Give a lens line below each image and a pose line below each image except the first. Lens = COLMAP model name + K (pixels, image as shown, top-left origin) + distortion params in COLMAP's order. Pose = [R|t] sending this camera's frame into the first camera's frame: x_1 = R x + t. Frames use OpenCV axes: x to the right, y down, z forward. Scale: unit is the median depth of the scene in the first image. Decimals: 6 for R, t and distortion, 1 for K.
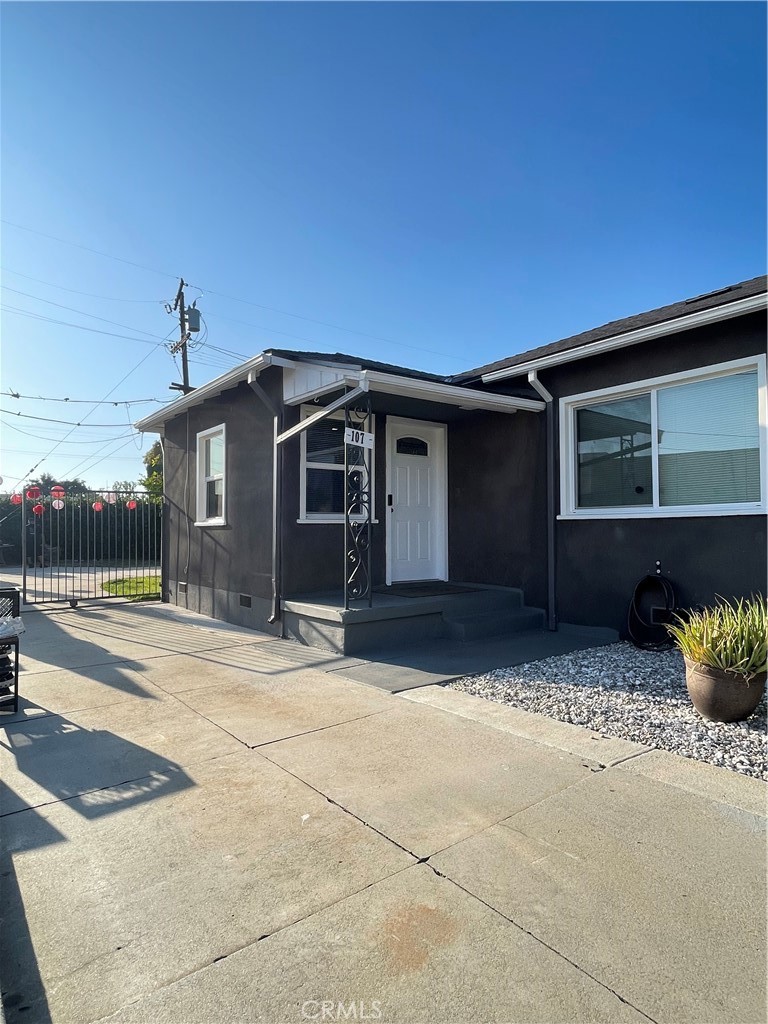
lens RADIAL K [[584.1, 0, 384.0], [0, 584.1, 512.0], [0, 0, 1]] dist [0.032095, -0.054402]
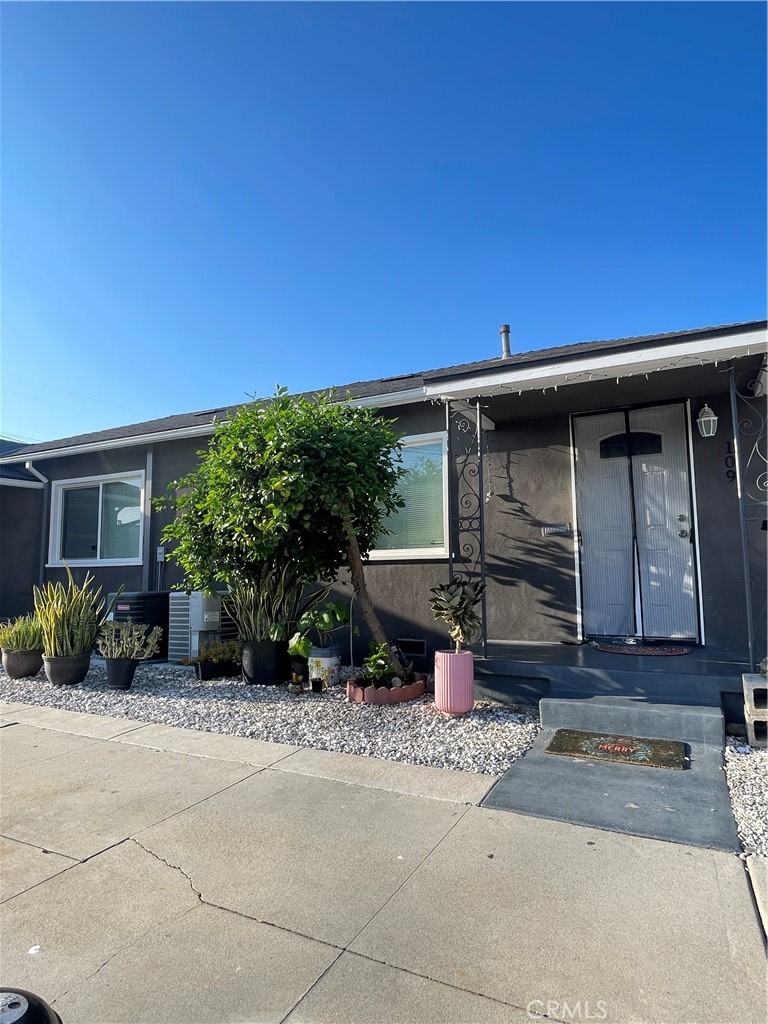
lens RADIAL K [[584.1, 0, 384.0], [0, 584.1, 512.0], [0, 0, 1]] dist [0.032095, -0.054402]
pose [[0.901354, 0.047301, 0.430492, 0.416872], [-0.013822, 0.996653, -0.080569, -0.016848], [-0.432863, 0.066671, 0.898991, -0.617424]]
